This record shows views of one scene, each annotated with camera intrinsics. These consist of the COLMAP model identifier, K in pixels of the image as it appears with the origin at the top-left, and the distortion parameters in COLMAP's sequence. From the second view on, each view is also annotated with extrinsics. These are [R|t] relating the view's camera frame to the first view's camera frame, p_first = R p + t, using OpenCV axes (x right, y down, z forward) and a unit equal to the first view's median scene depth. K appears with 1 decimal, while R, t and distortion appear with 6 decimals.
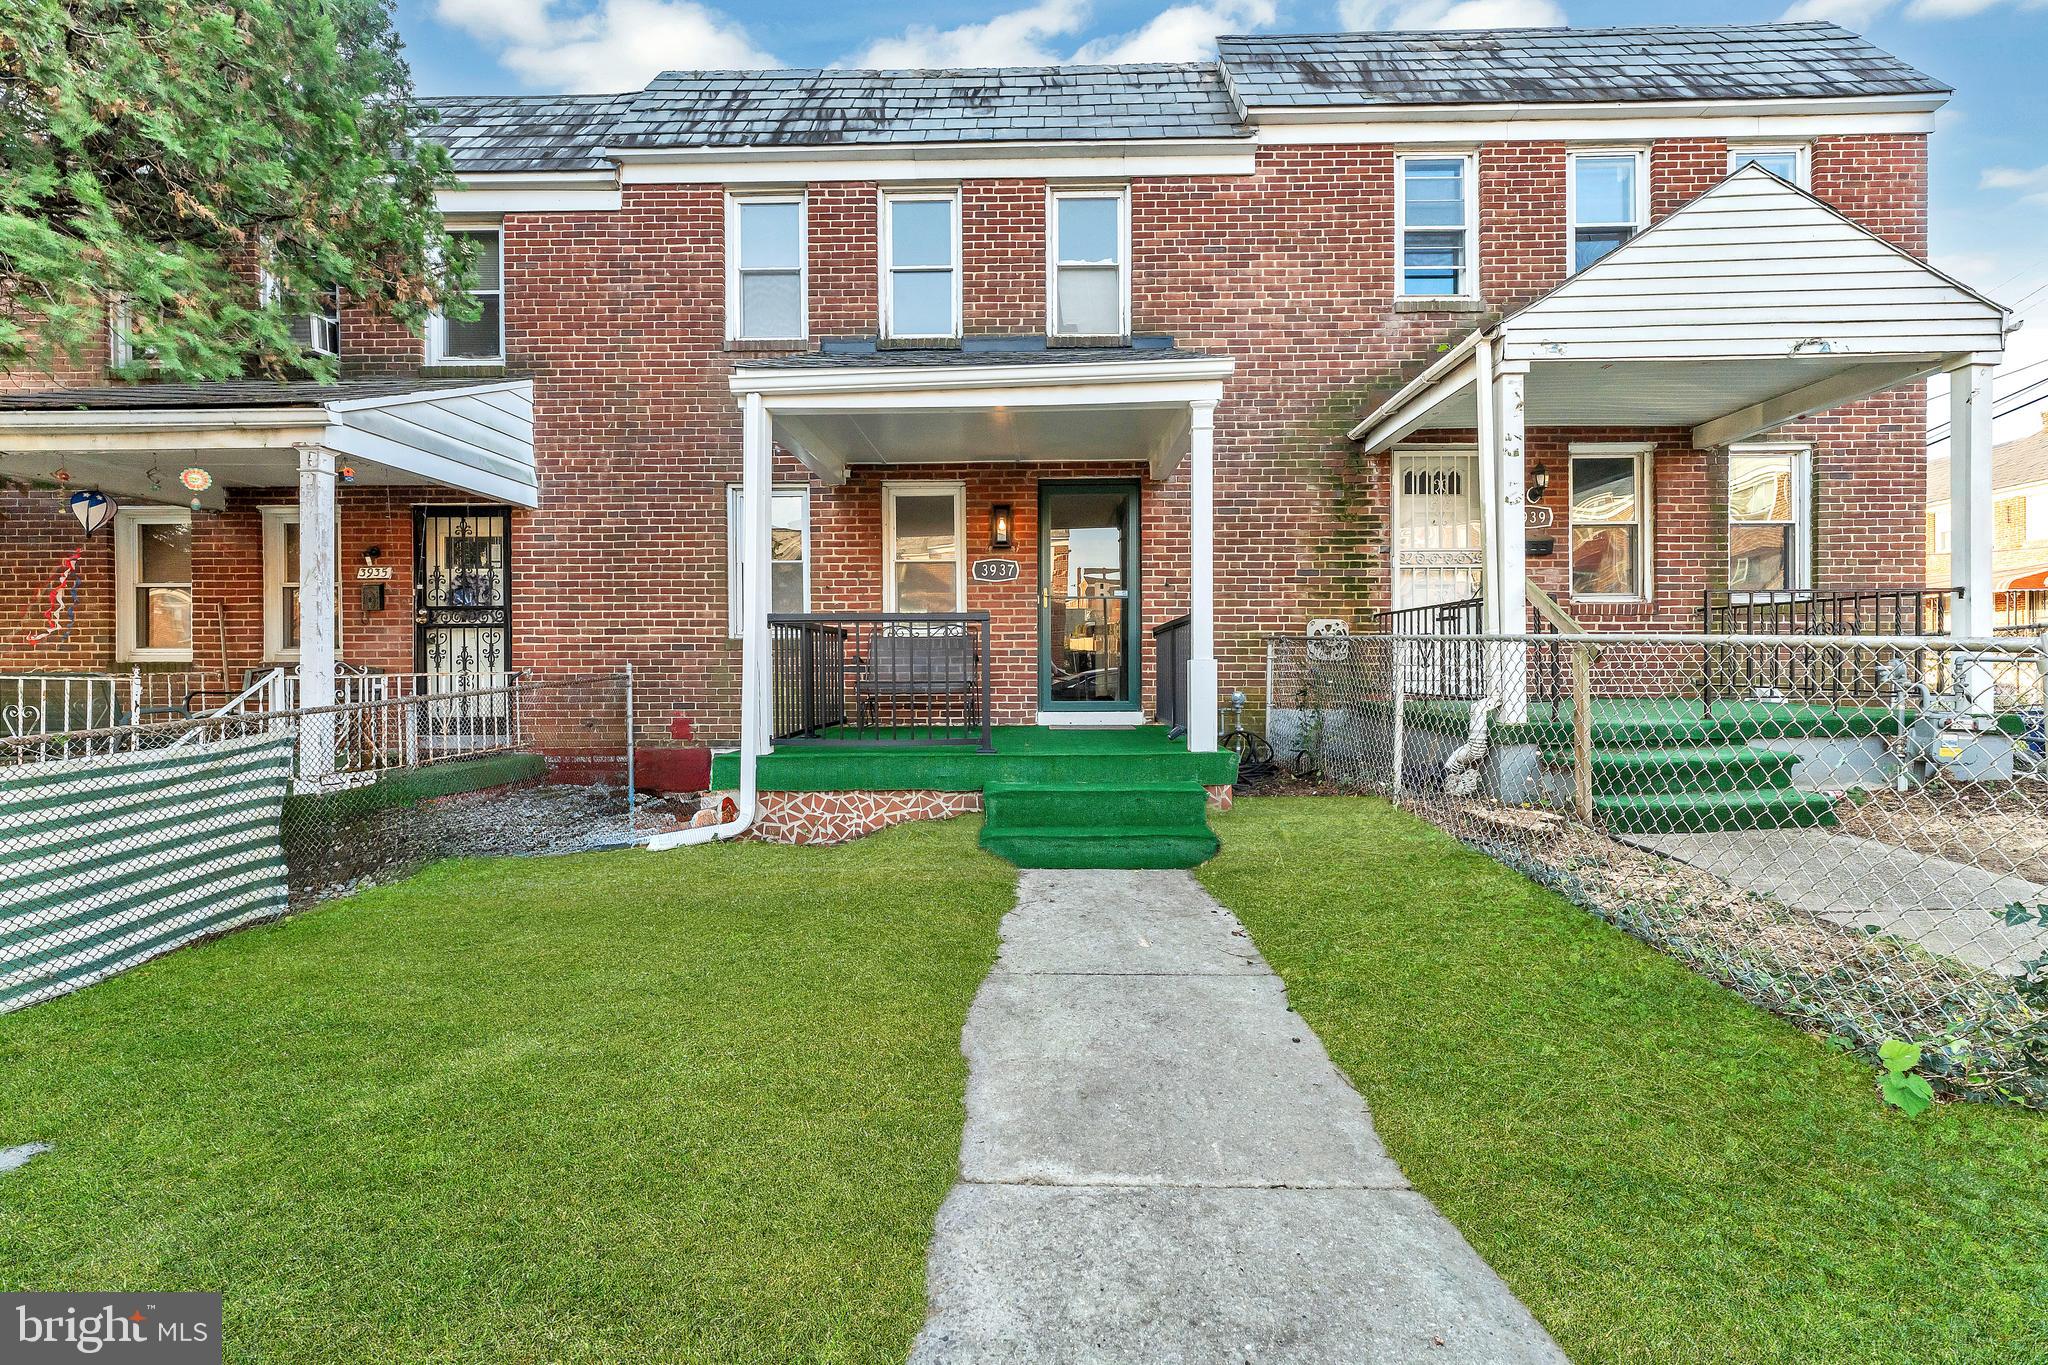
lens RADIAL K [[816.3, 0, 1025.7], [0, 816.3, 674.4], [0, 0, 1]] dist [0.000033, -0.000252]
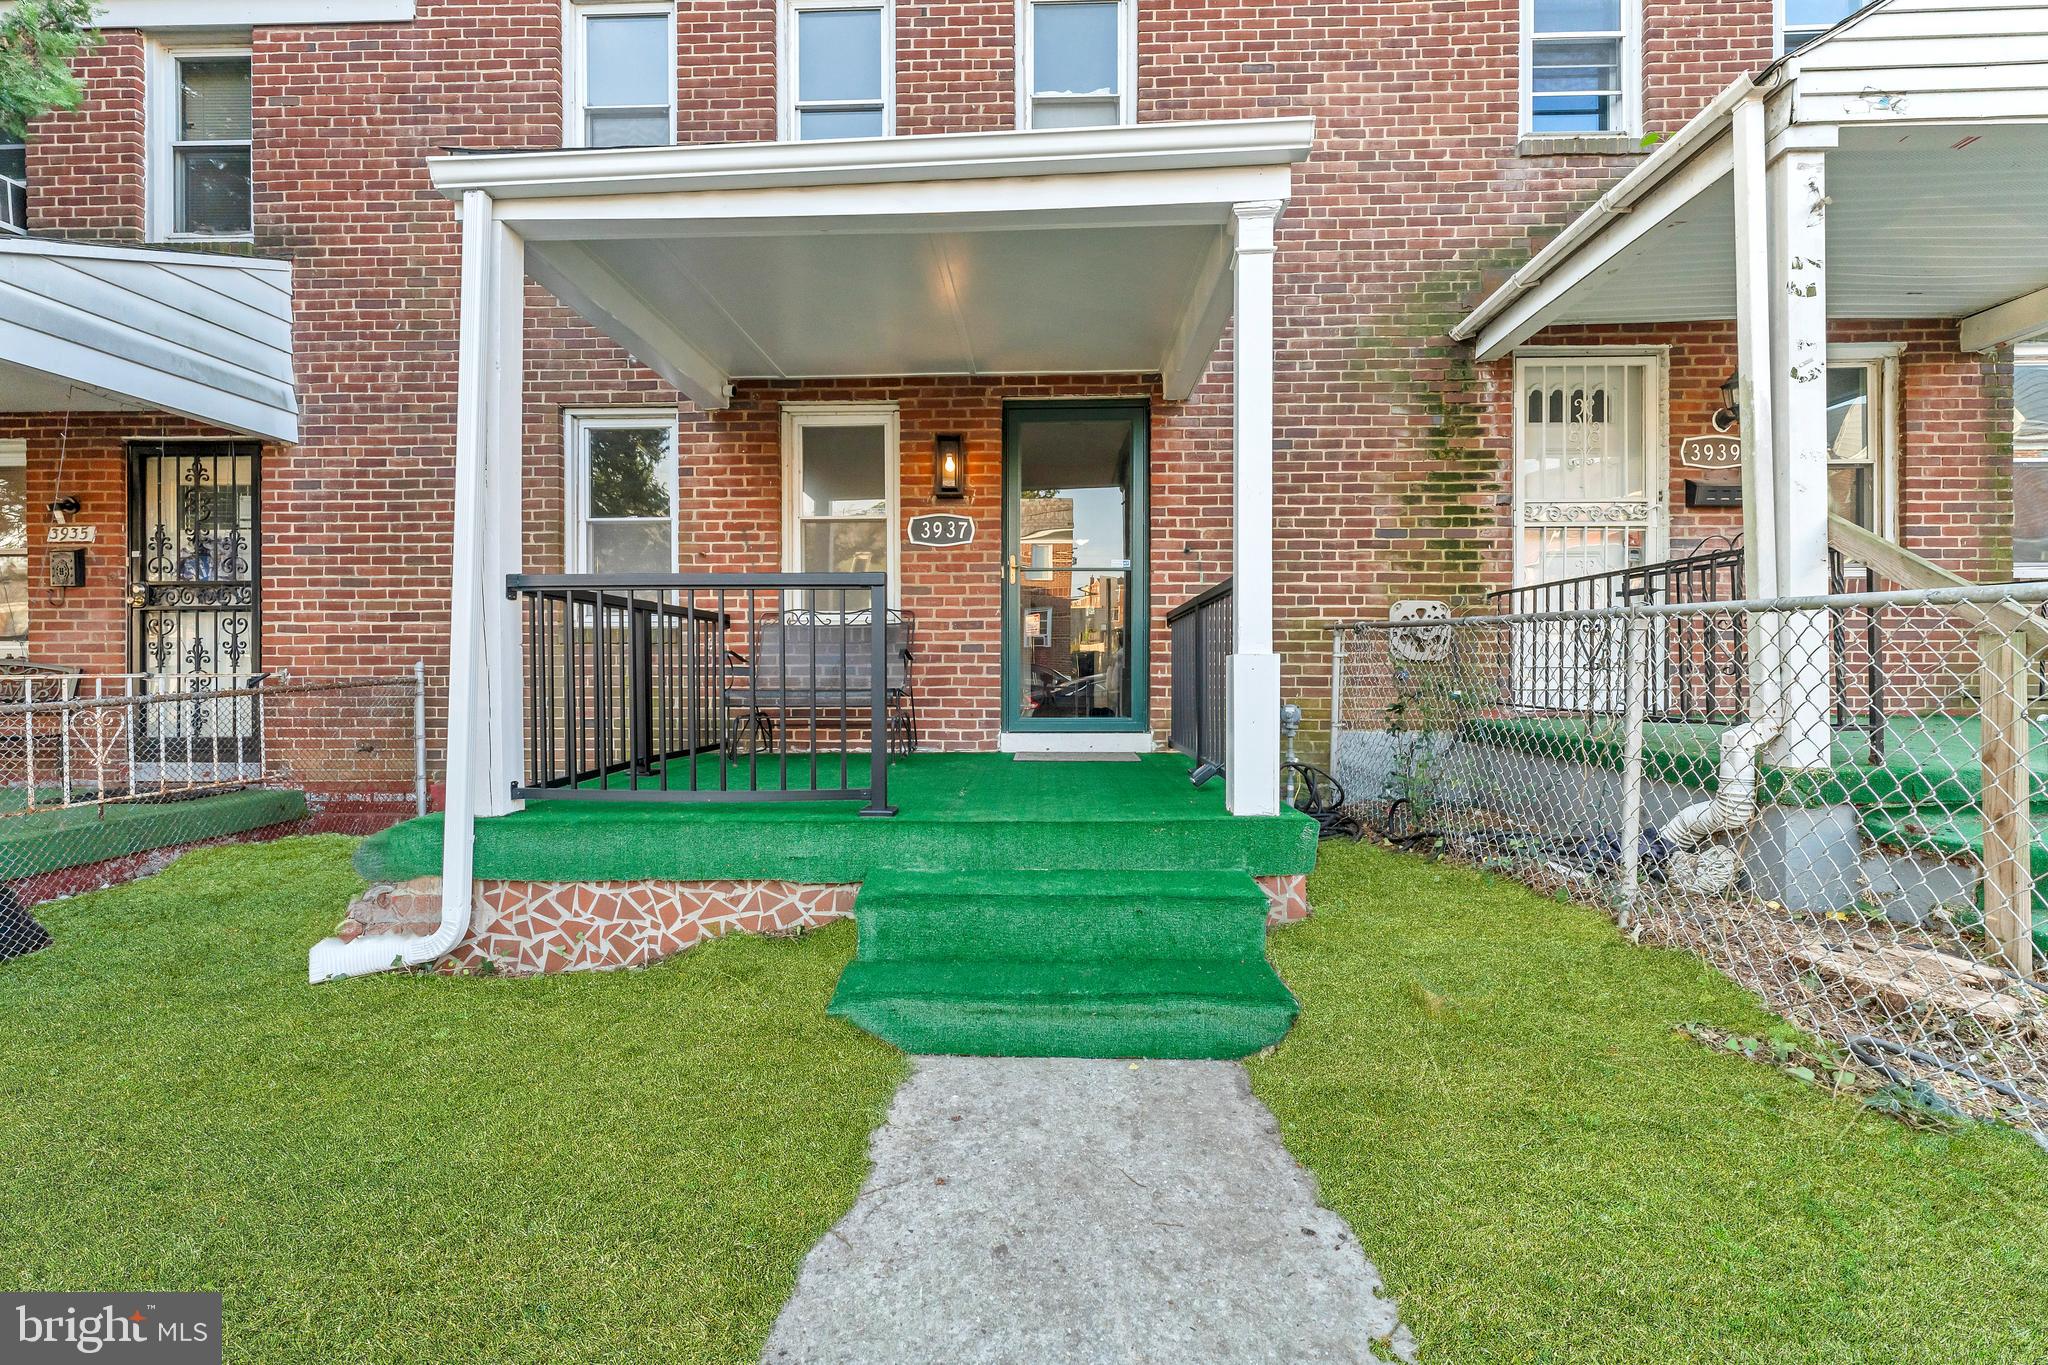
lens RADIAL K [[818.5, 0, 1024.0], [0, 818.5, 682.5], [0, 0, 1]] dist [-0.000283, 0.000094]
pose [[0.999864, 0.002777, -0.016242, 0.045727], [-0.002714, 0.999989, 0.003870, 0.000082], [0.016252, -0.003825, 0.999861, 0.299371]]
